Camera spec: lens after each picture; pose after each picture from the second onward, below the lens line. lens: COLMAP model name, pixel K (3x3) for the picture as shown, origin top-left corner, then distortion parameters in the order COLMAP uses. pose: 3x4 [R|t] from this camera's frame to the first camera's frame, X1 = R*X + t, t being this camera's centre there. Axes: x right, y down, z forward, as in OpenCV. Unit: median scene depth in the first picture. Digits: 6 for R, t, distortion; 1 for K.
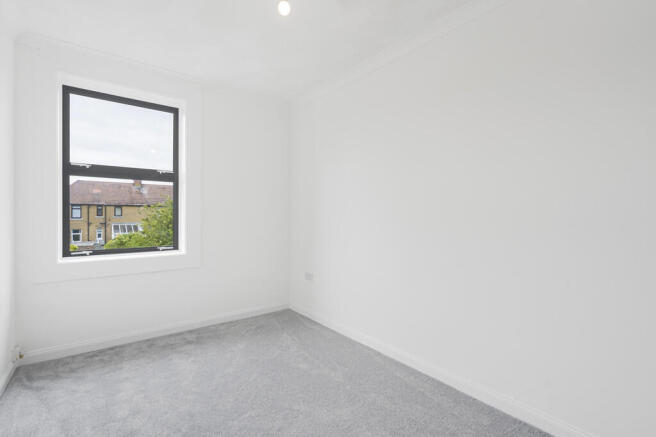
lens RADIAL K [[298.0, 0, 334.6], [0, 298.0, 215.0], [0, 0, 1]] dist [0.002791, -0.000095]
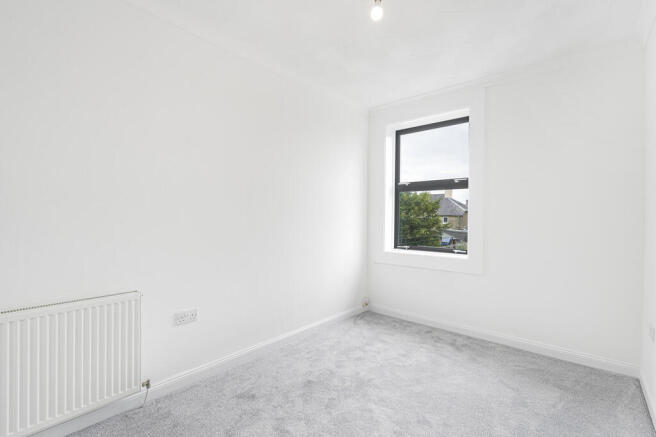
lens RADIAL K [[298.0, 0, 325.9], [0, 298.0, 217.7], [0, 0, 1]] dist [0.002791, -0.000095]
pose [[0.185700, -0.005442, -0.982591, 0.465572], [-0.009114, 0.999932, -0.007260, 0.003987], [0.982564, 0.010303, 0.185638, 0.396550]]
